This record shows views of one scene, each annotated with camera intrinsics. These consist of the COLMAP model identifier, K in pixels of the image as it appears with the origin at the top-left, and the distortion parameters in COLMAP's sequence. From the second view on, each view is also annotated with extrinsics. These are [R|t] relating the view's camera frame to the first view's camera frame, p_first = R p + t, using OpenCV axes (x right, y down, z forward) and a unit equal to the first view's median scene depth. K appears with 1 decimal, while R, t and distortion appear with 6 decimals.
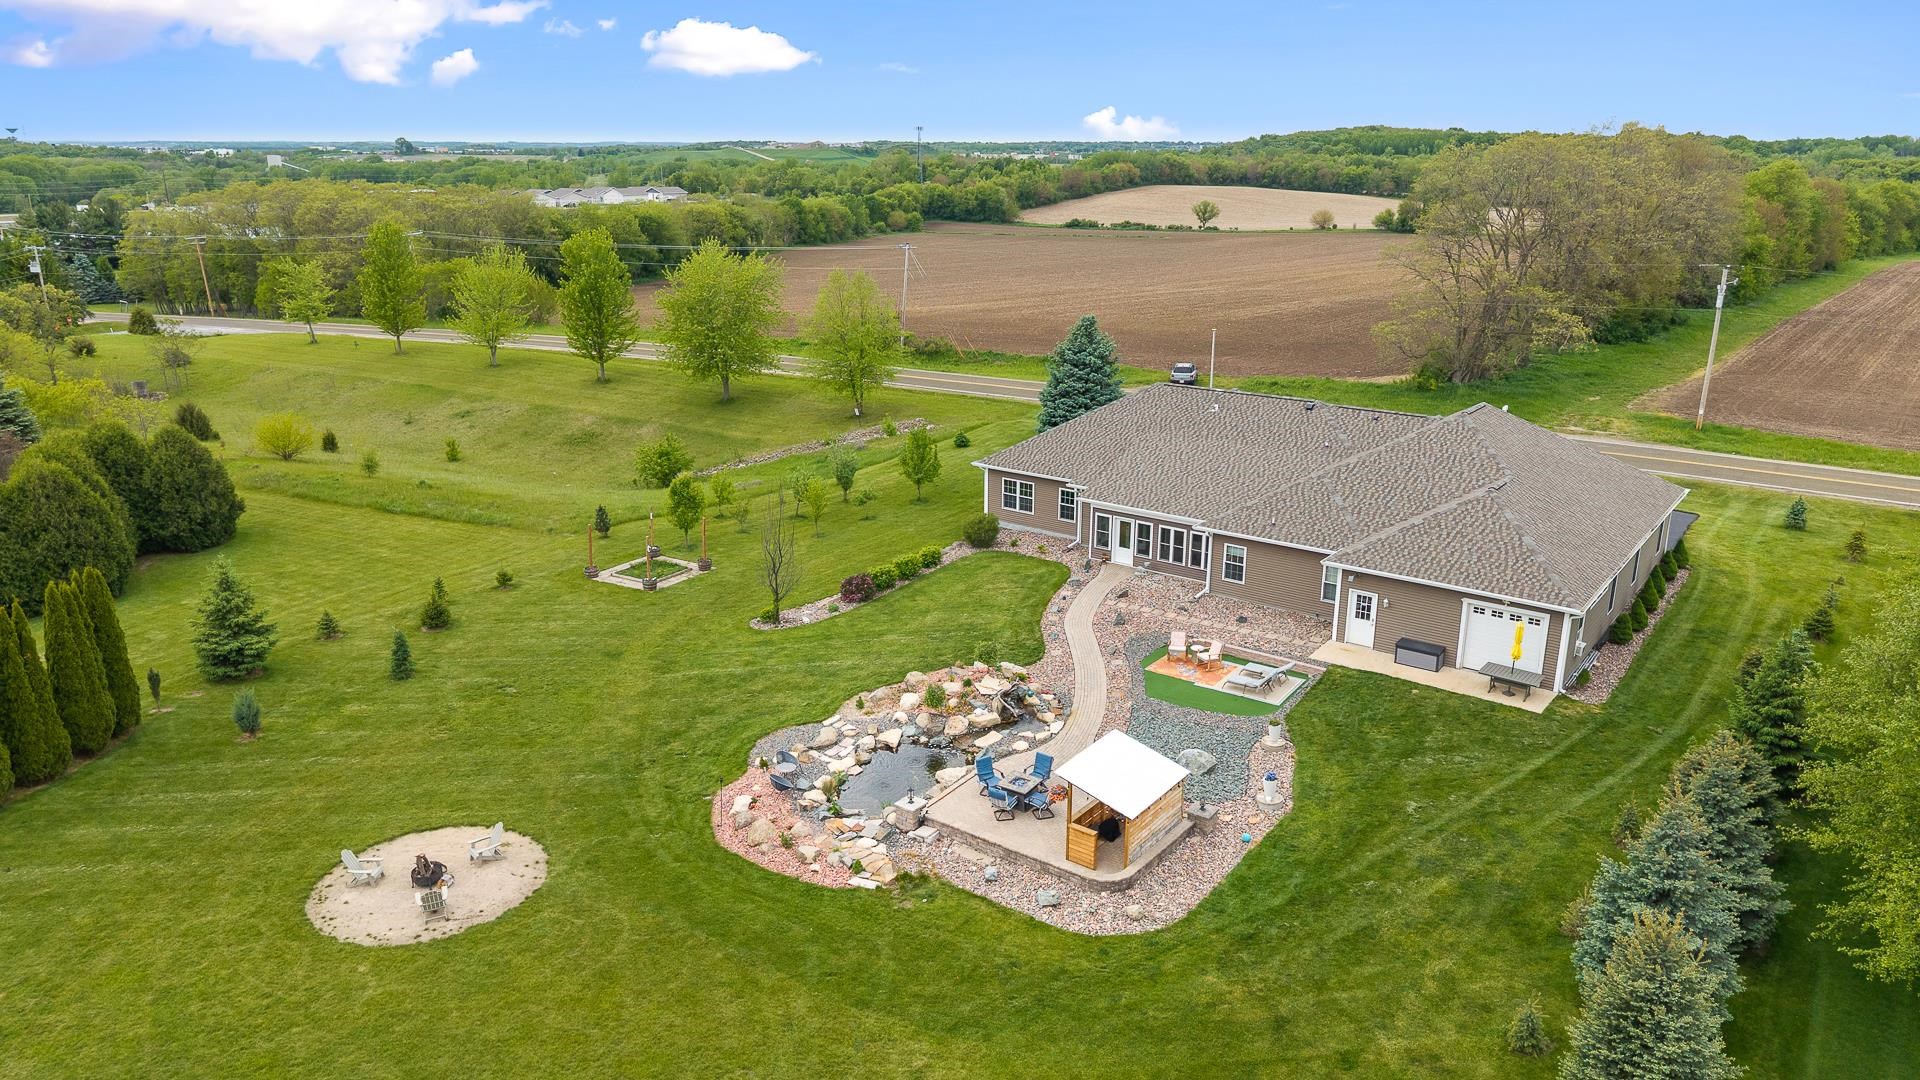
lens RADIAL K [[1284.1, 0, 956.7], [0, 1284.1, 545.4], [0, 0, 1]] dist [0.050577, -0.059043]
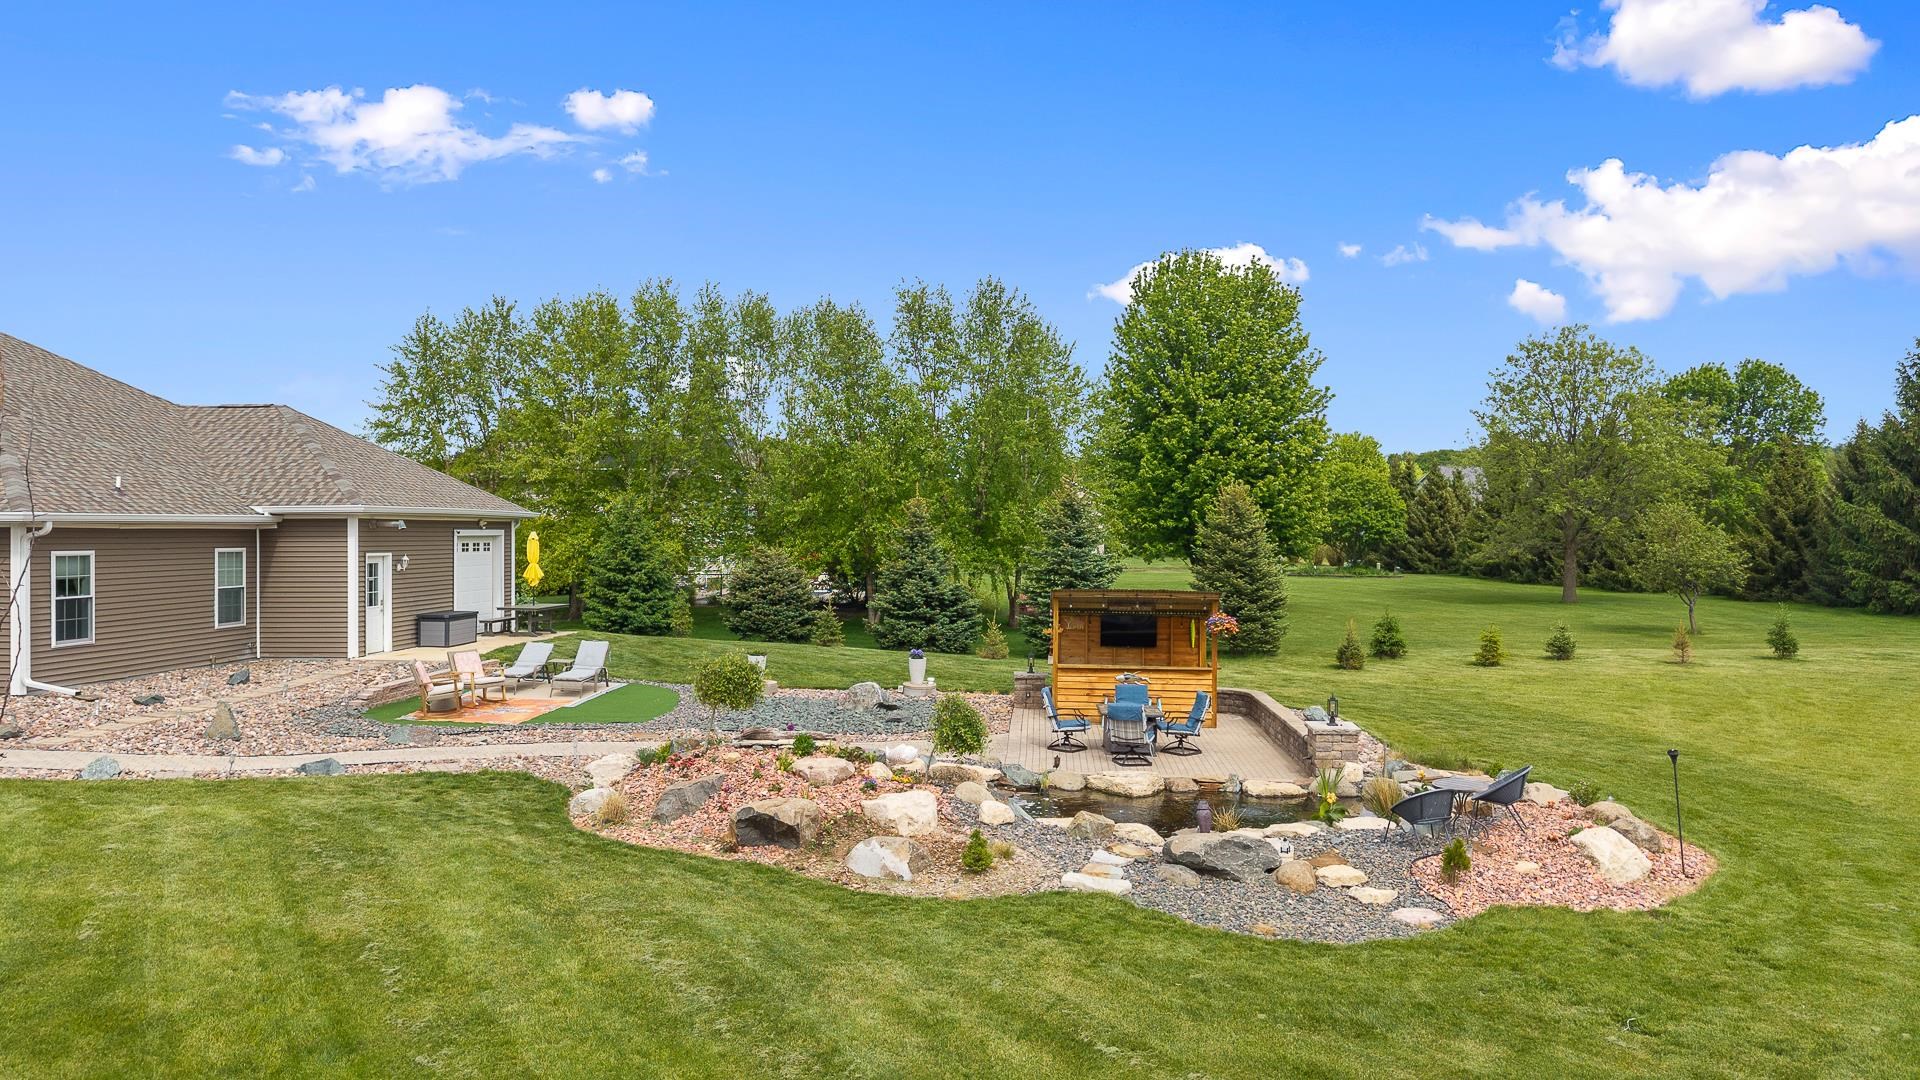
lens RADIAL K [[1284.1, 0, 953.8], [0, 1284.1, 535.0], [0, 0, 1]] dist [0.050577, -0.059043]
pose [[-0.542936, 0.001868, 0.839772, -0.317214], [0.252460, 0.954102, 0.161100, -0.001111], [-0.800928, 0.299475, -0.518488, 1.088595]]
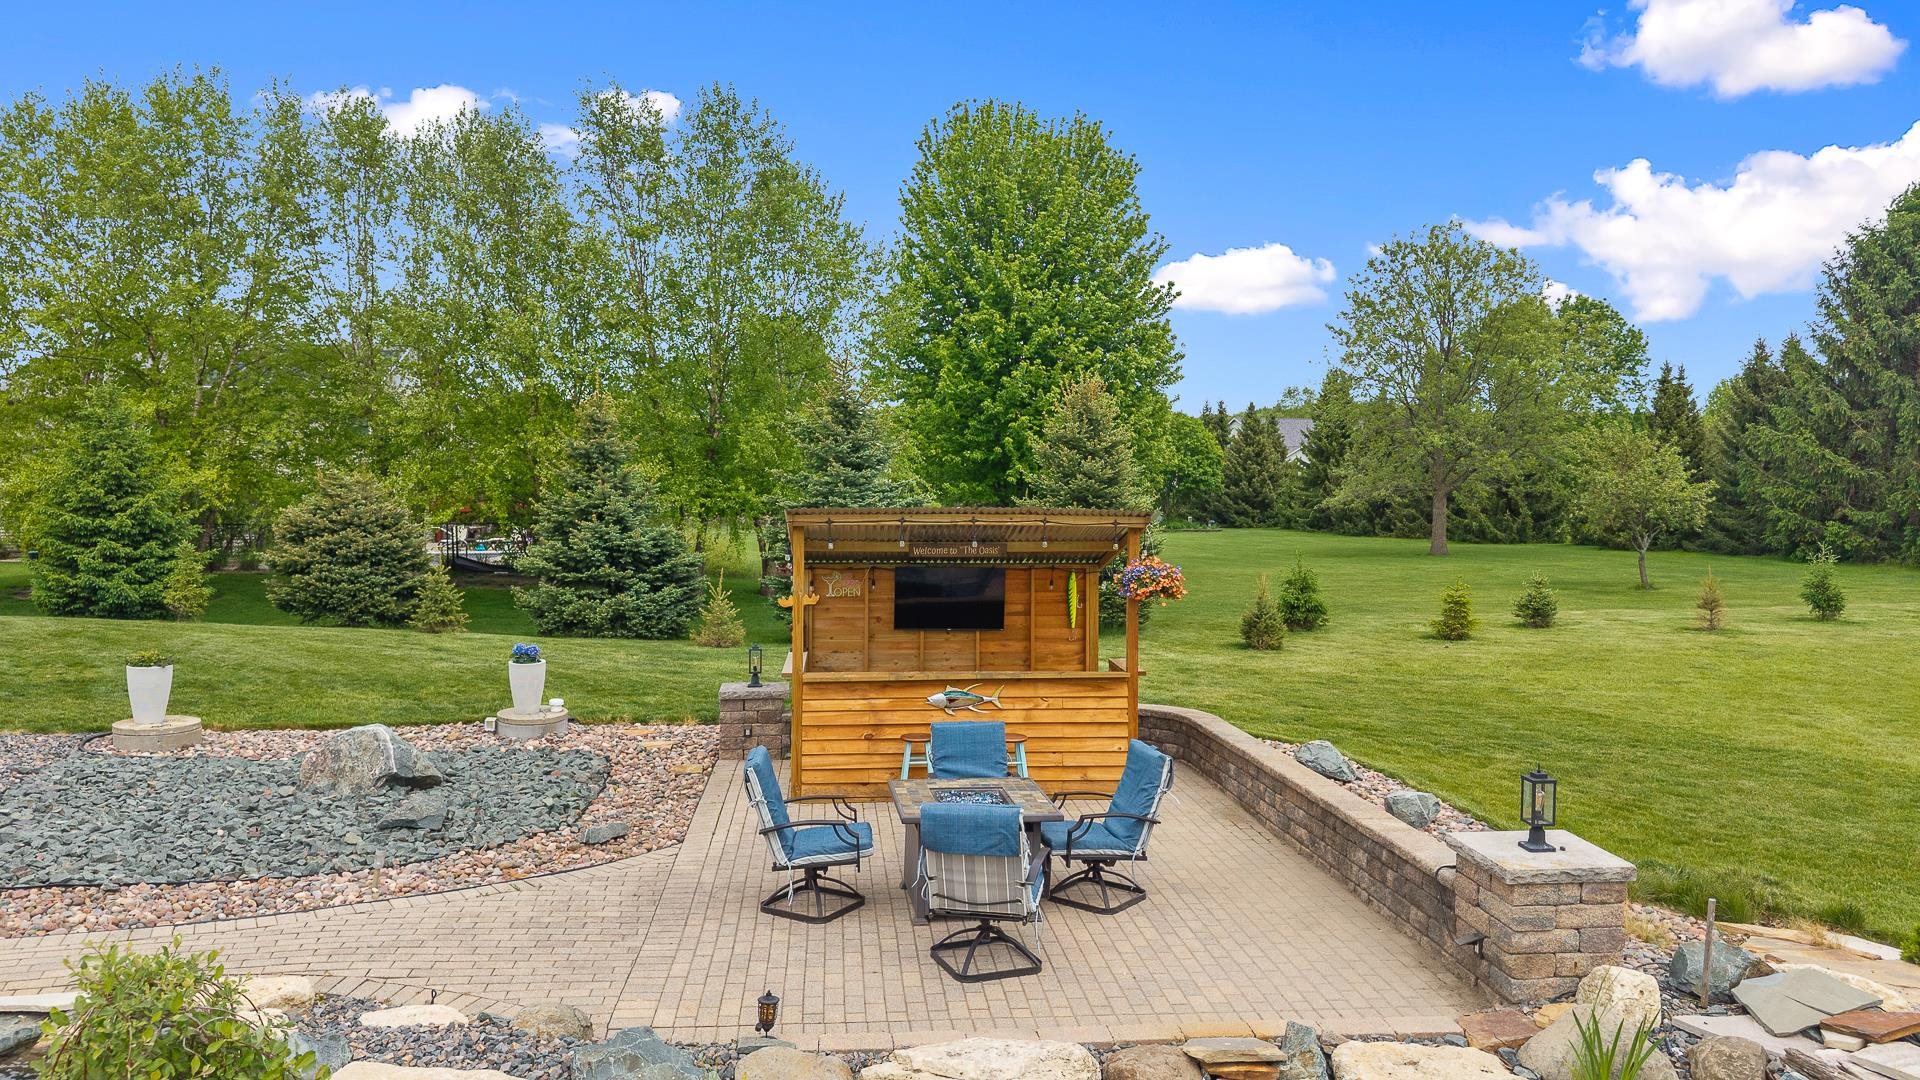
lens RADIAL K [[1284.1, 0, 958.2], [0, 1284.1, 541.6], [0, 0, 1]] dist [0.050577, -0.059043]
pose [[-0.678746, -0.017840, 0.734156, -0.093105], [0.225226, 0.946471, 0.231226, 0.072857], [-0.698983, 0.322295, -0.638396, 0.921681]]
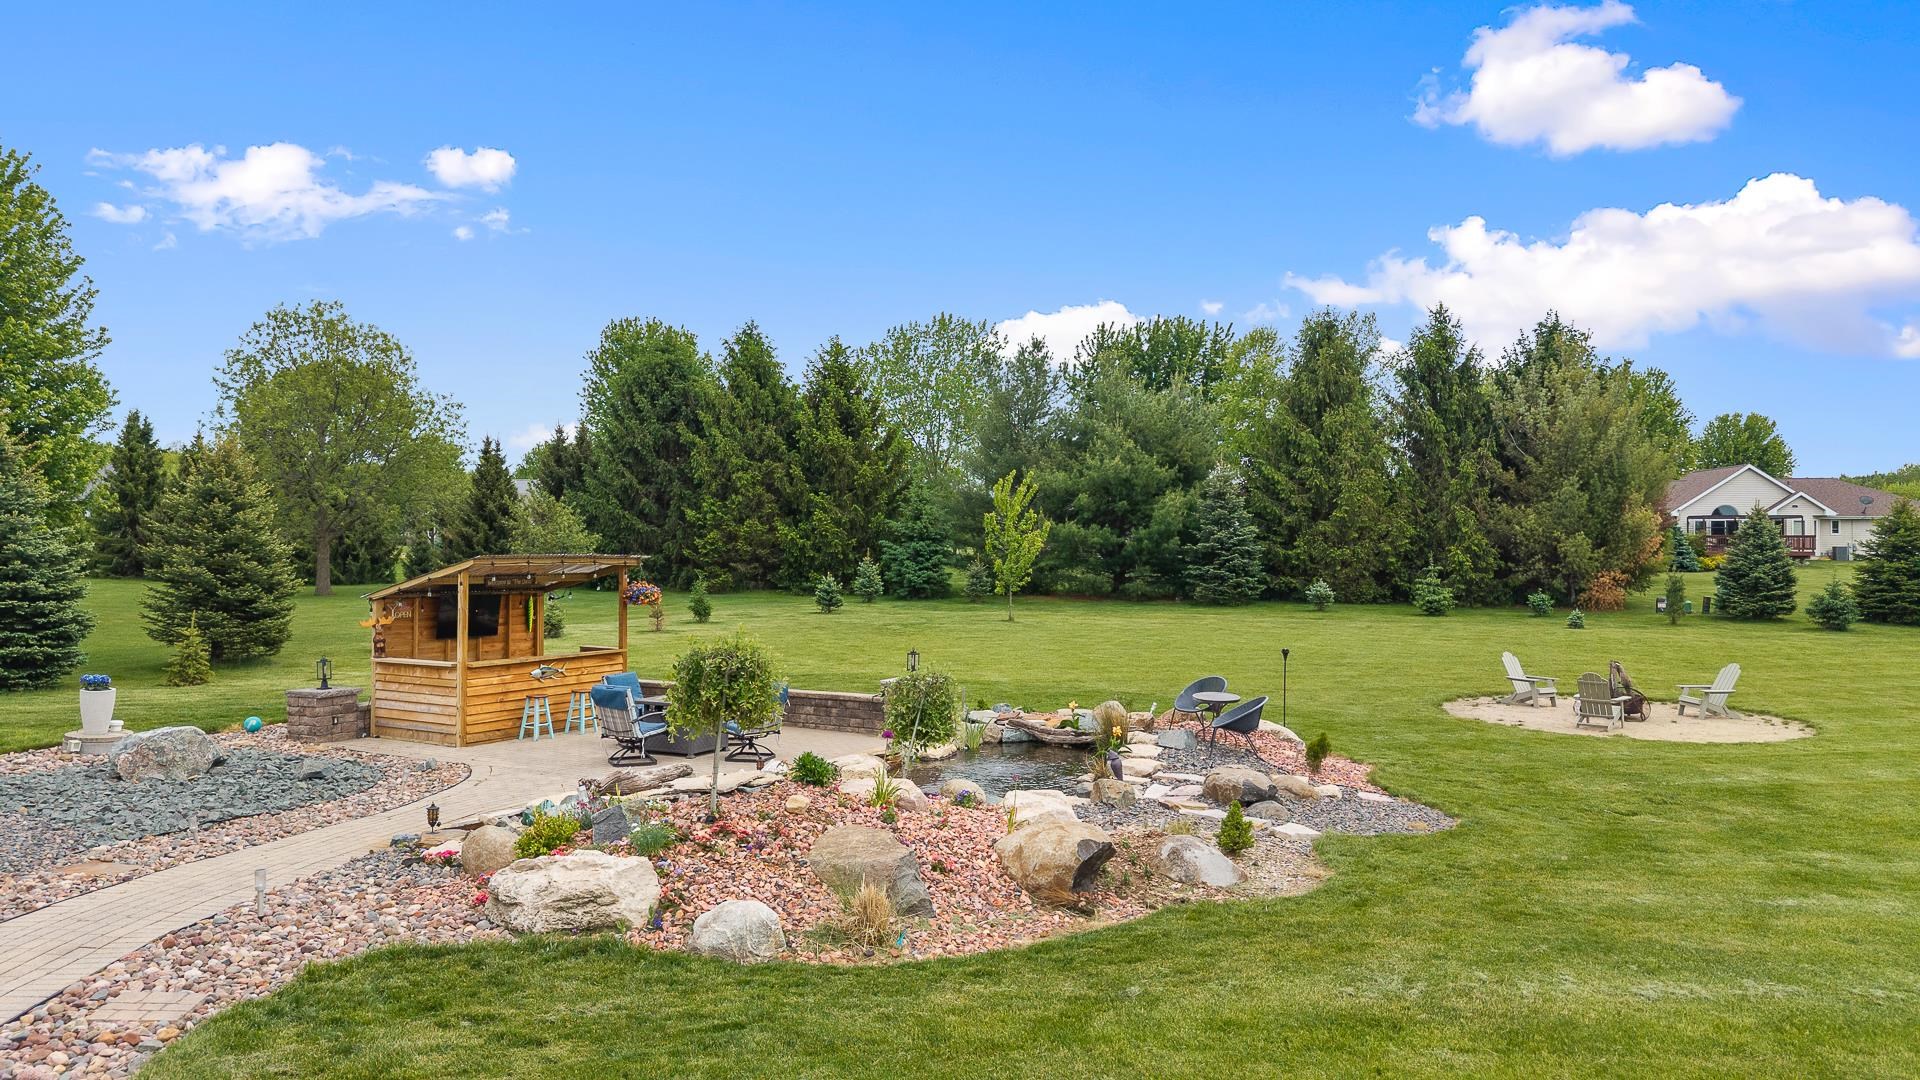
lens RADIAL K [[1284.1, 0, 953.0], [0, 1284.1, 542.9], [0, 0, 1]] dist [0.050577, -0.059043]
pose [[-0.990058, 0.003620, -0.140611, 0.015710], [-0.038848, 0.953748, 0.298086, -0.005785], [0.135186, 0.300585, -0.944126, 1.160696]]
